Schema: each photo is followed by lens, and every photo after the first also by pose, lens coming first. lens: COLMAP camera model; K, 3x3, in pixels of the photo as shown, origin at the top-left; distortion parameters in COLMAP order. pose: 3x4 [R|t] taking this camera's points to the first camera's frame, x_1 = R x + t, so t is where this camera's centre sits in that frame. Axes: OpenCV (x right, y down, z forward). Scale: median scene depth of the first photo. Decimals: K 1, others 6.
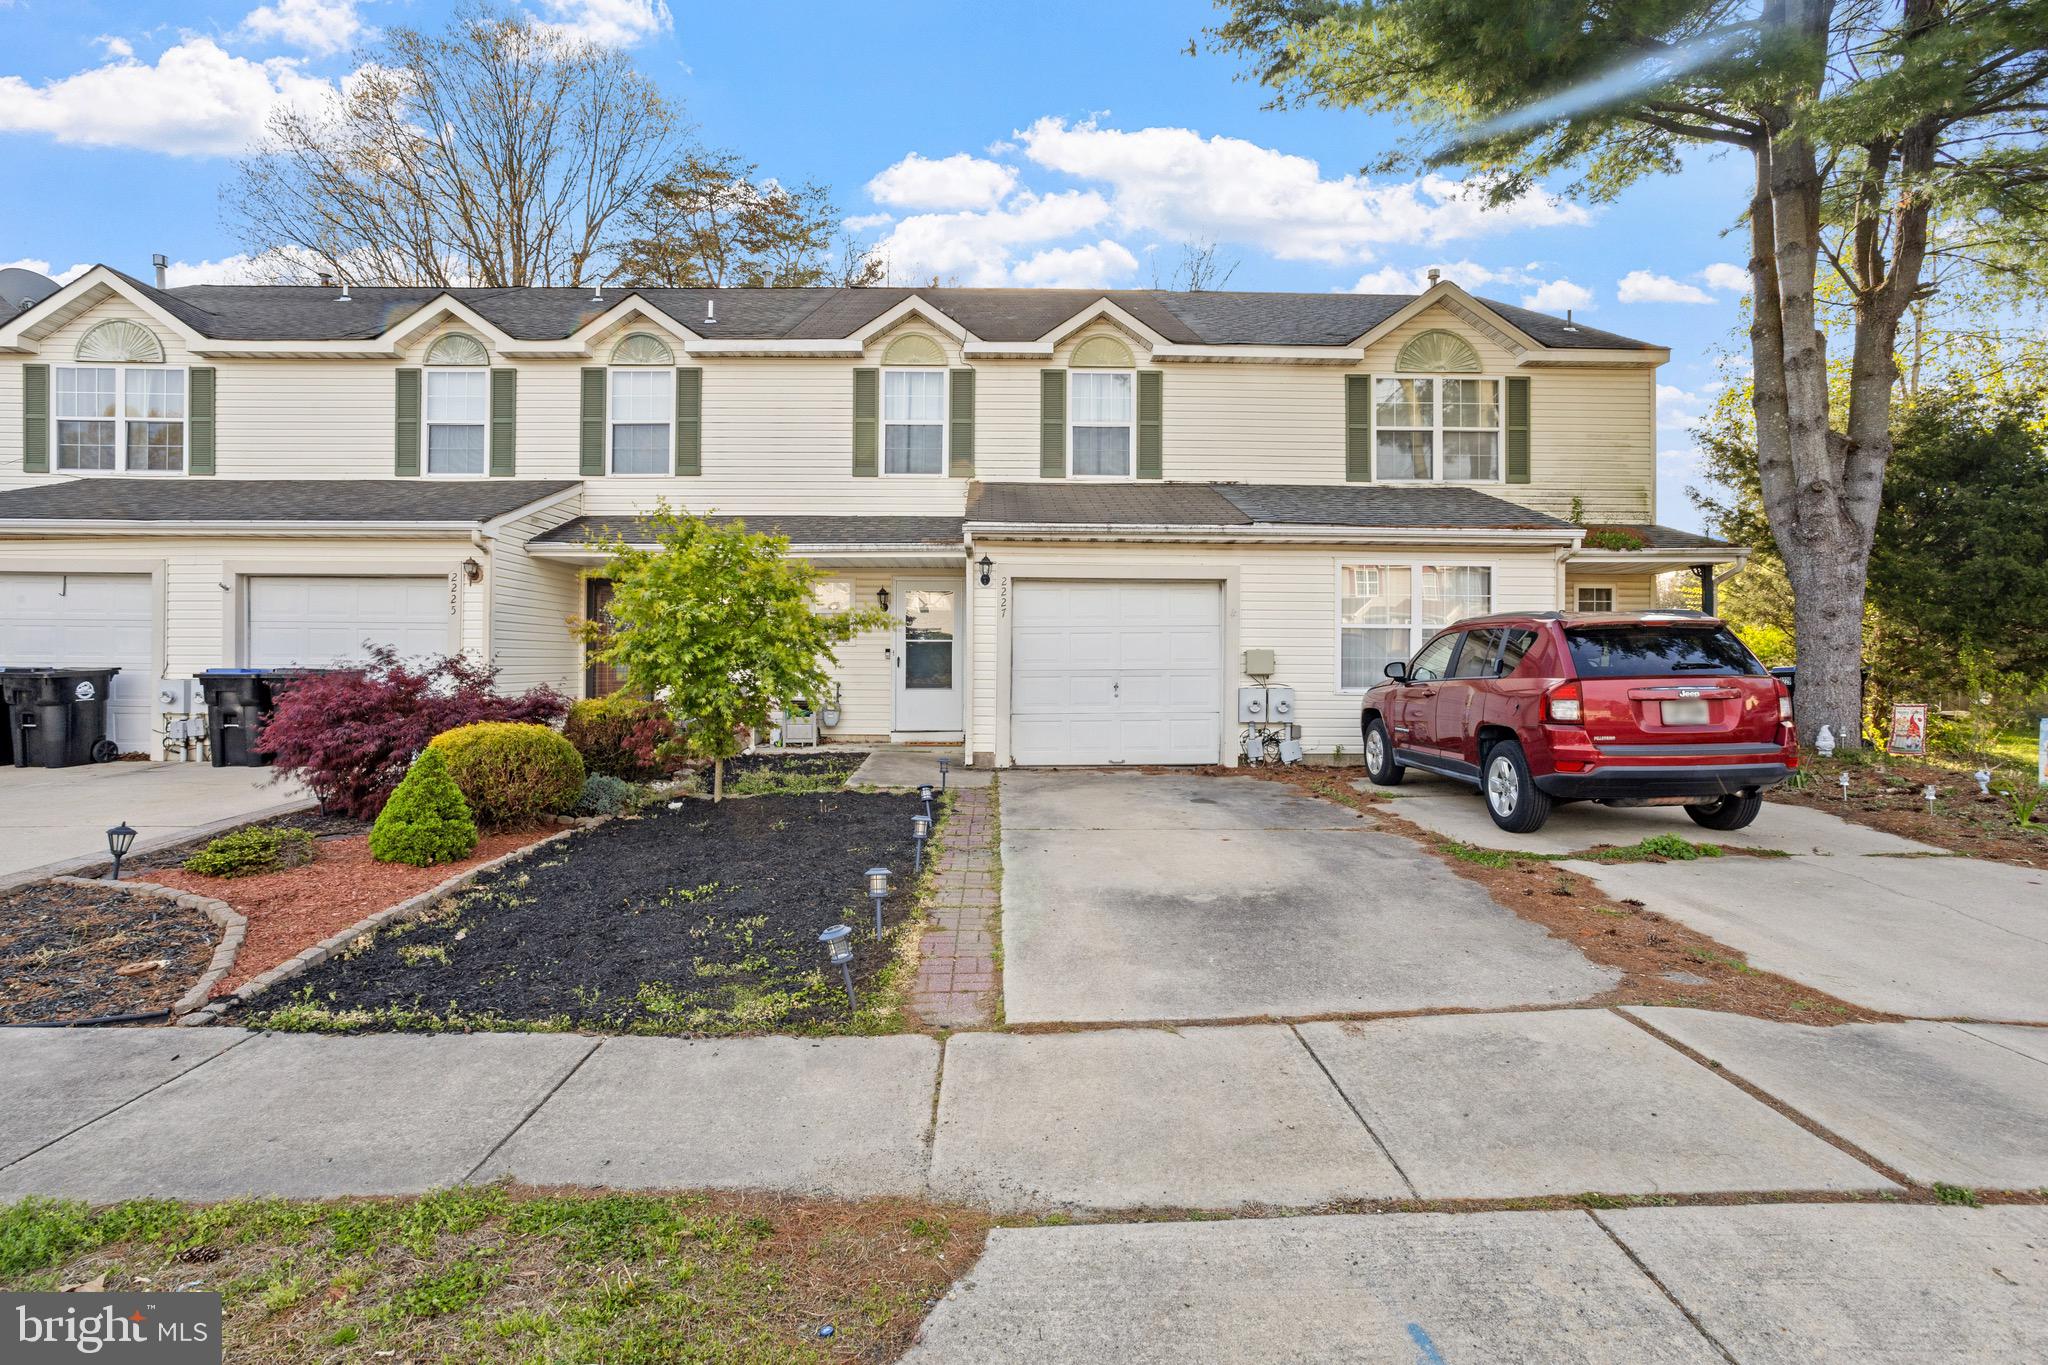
lens RADIAL K [[998.1, 0, 1005.4], [0, 998.1, 665.4], [0, 0, 1]] dist [-0.042278, 0.025855]
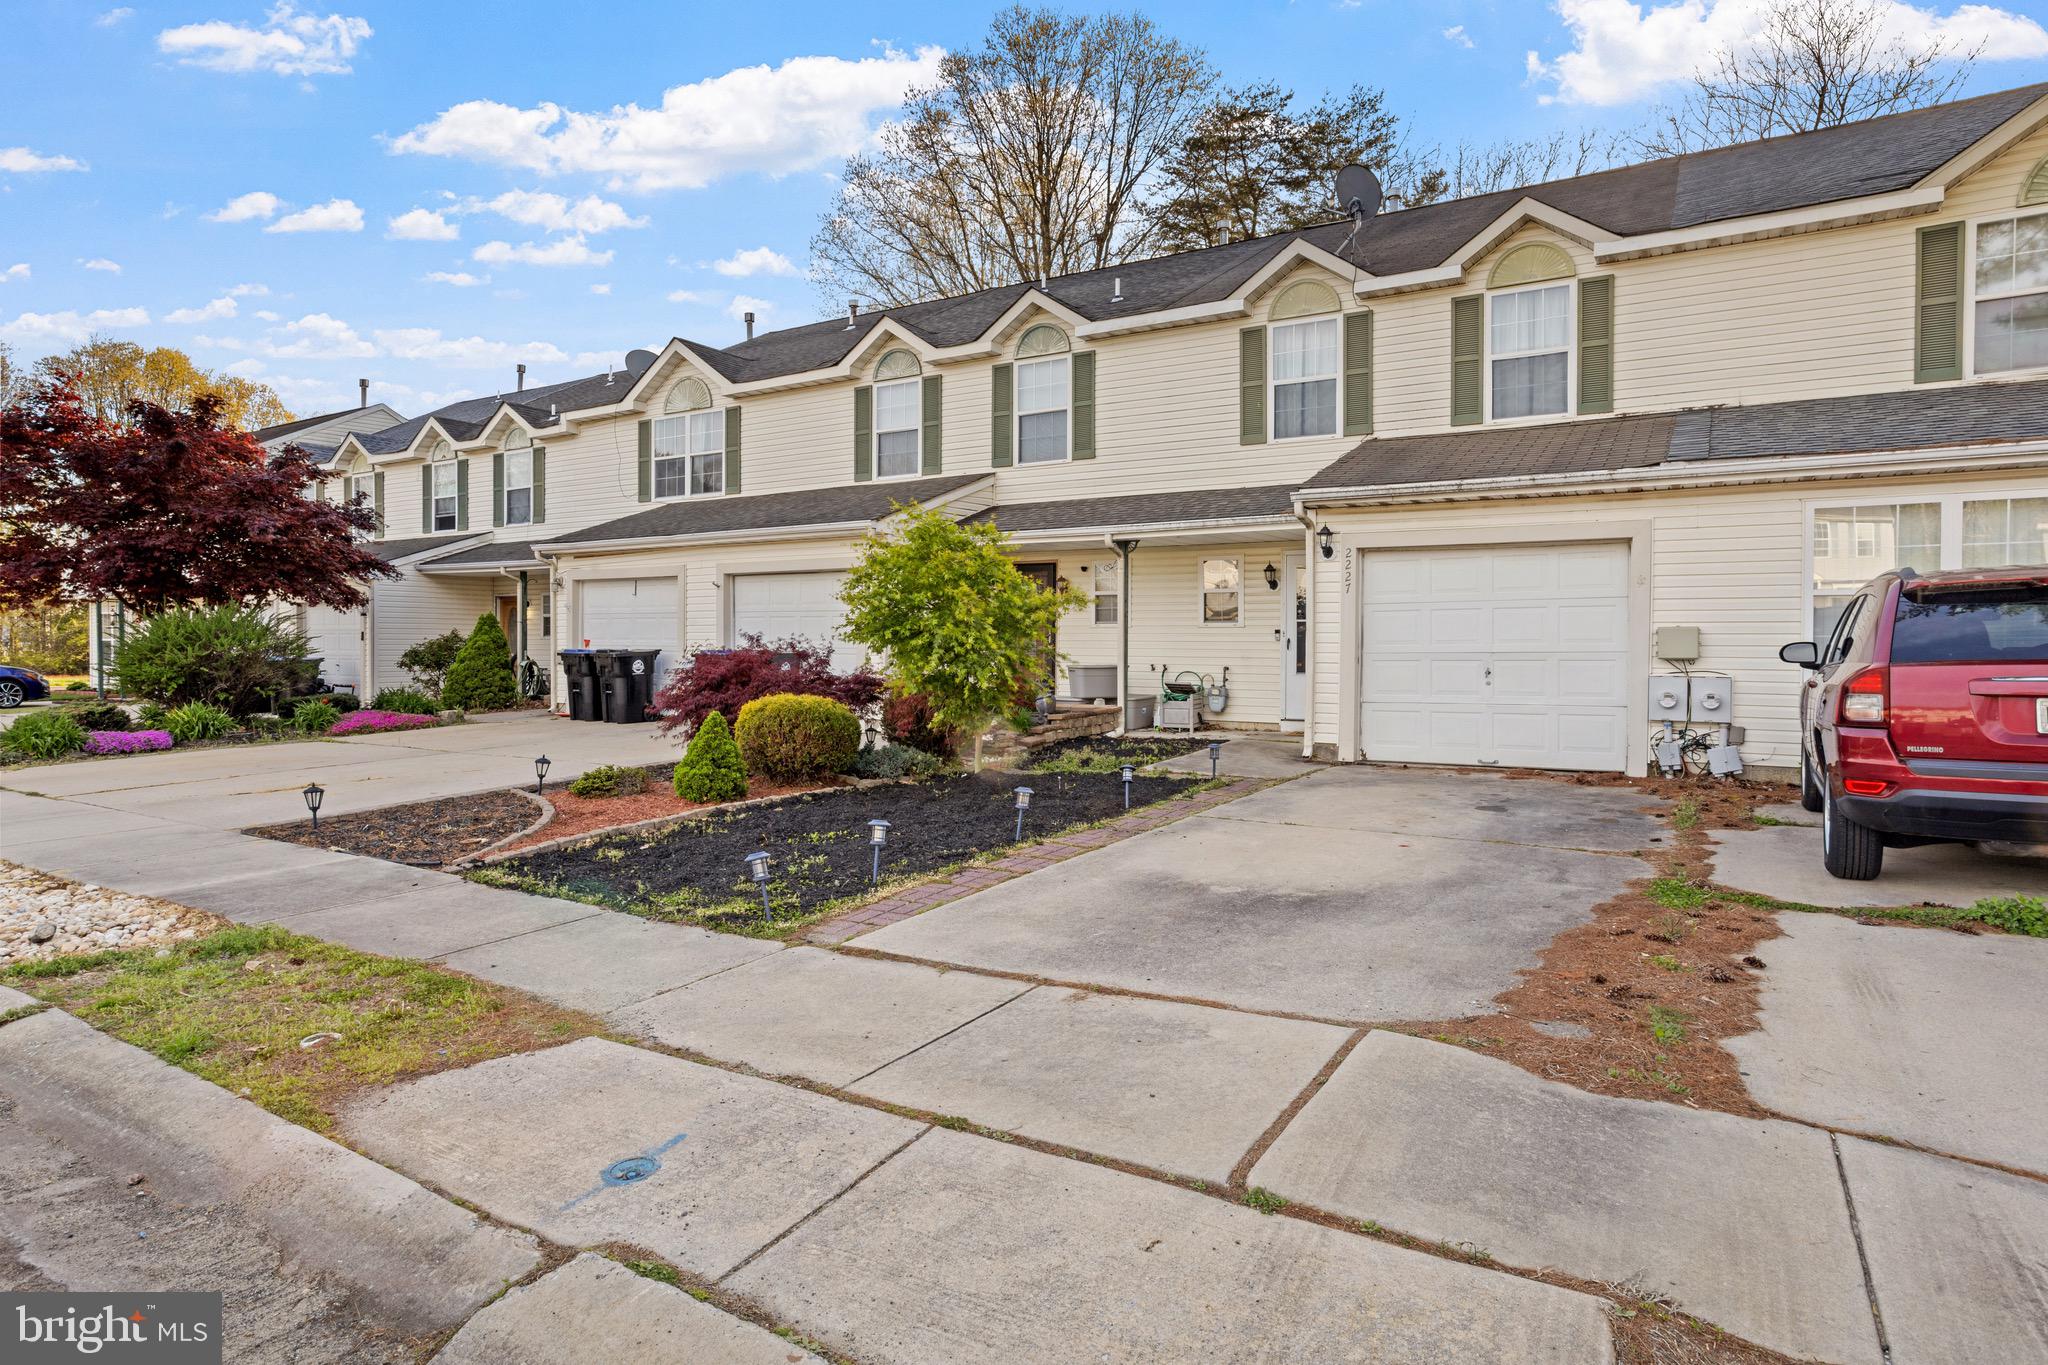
lens RADIAL K [[1132.7, 0, 1014.8], [0, 1132.7, 663.3], [0, 0, 1]] dist [-0.037144, 0.017989]
pose [[0.839981, 0.007181, -0.542568, 0.290734], [-0.000900, 0.999929, 0.011841, 0.002498], [0.542615, -0.009458, 0.839928, -0.005382]]
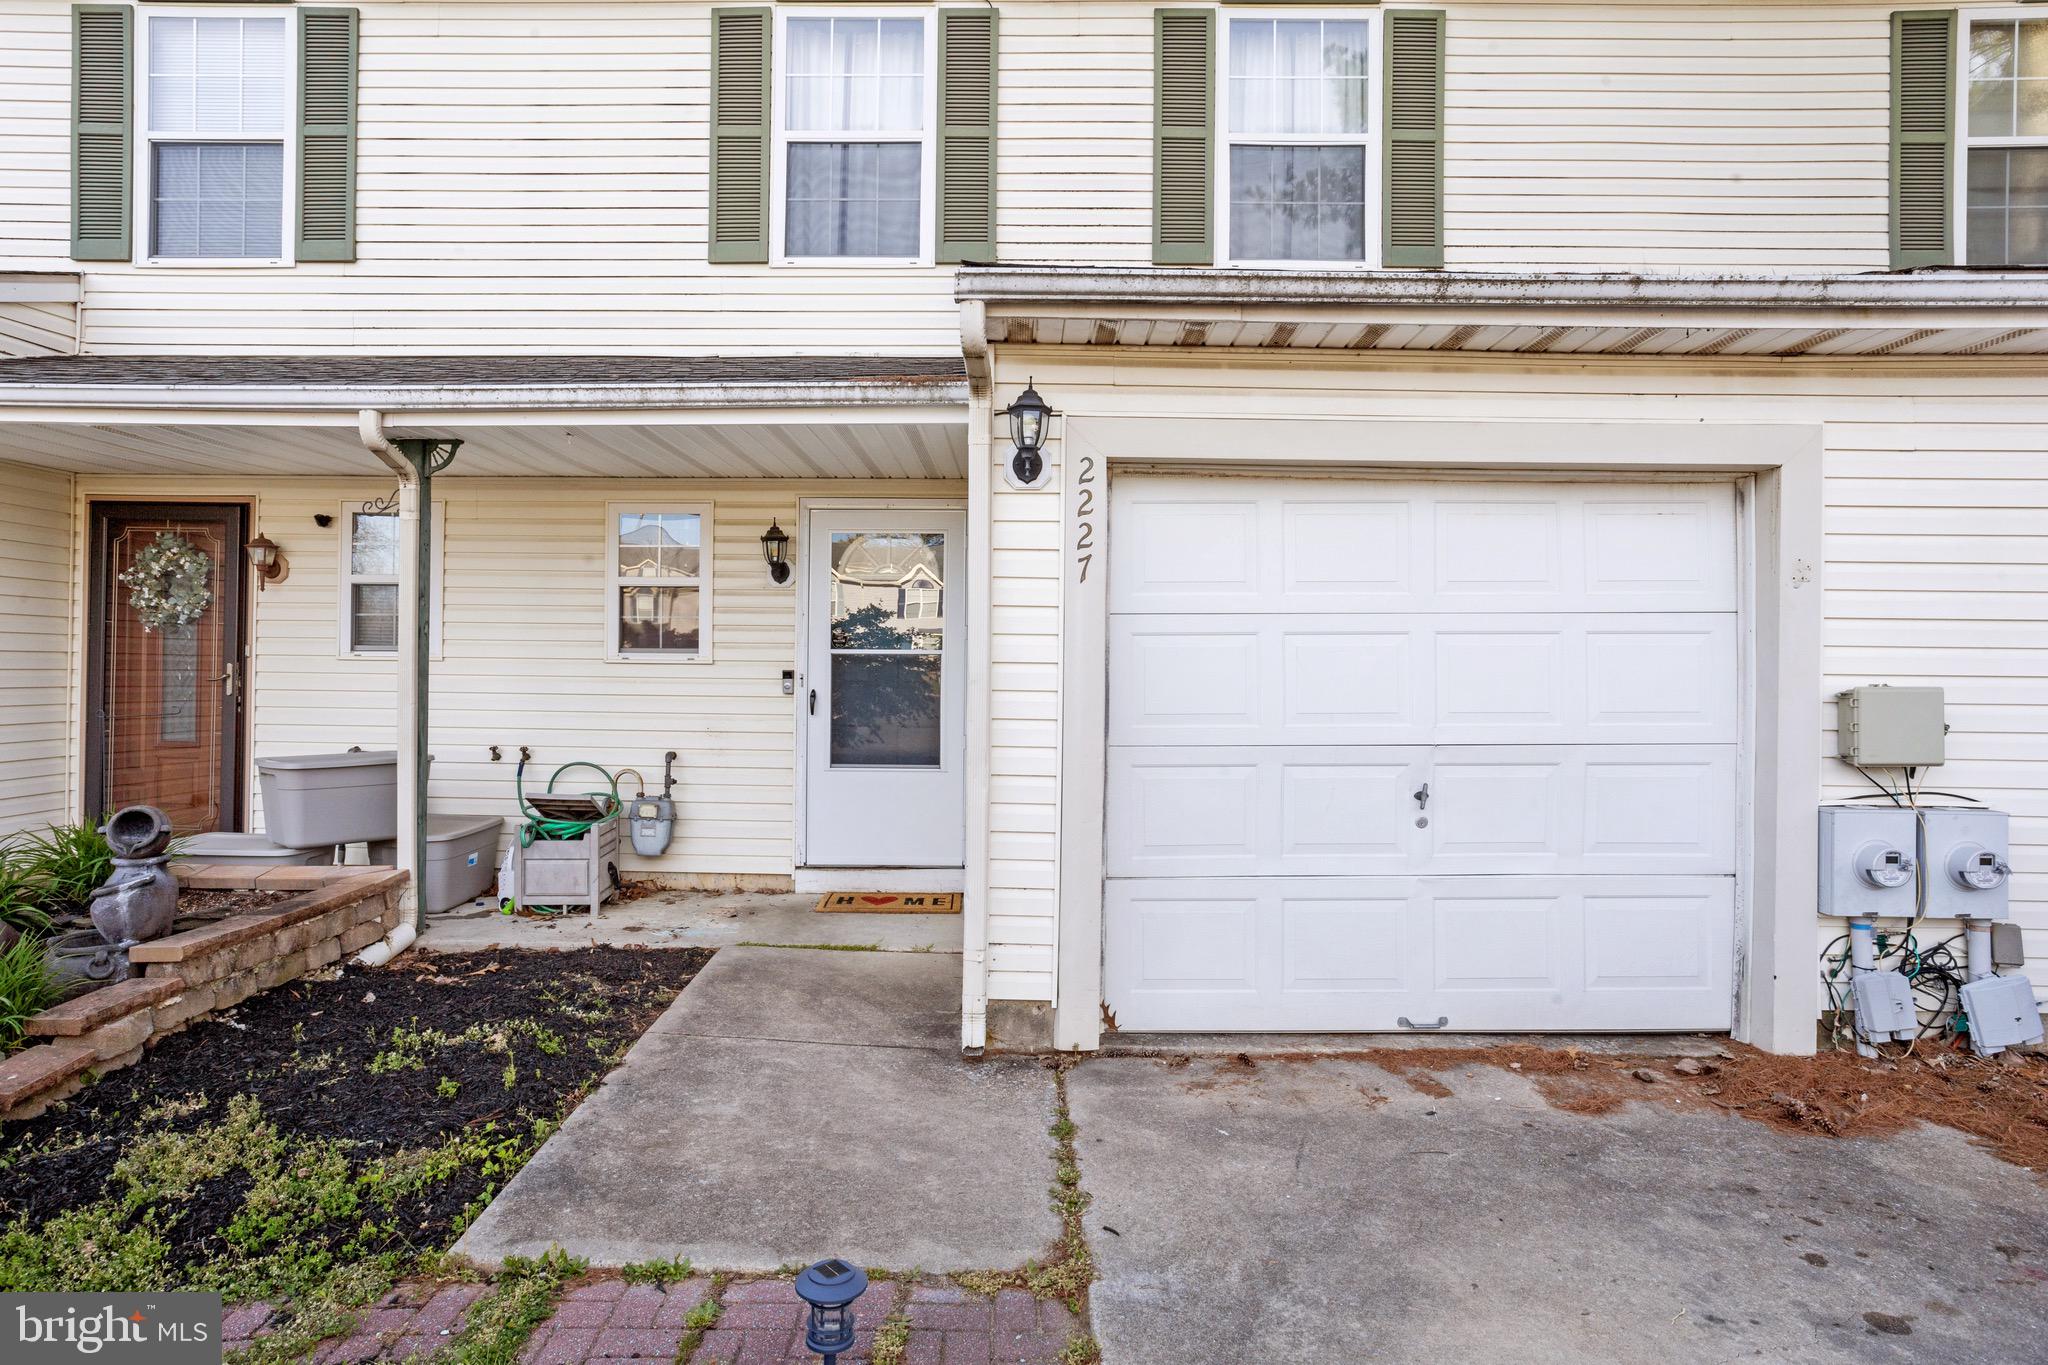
lens RADIAL K [[1132.7, 0, 992.5], [0, 1132.7, 662.4], [0, 0, 1]] dist [-0.037144, 0.017989]
pose [[0.999377, 0.004362, -0.035022, -0.018161], [-0.004776, 0.999920, -0.011735, -0.017756], [0.034968, 0.011895, 0.999318, 0.628086]]
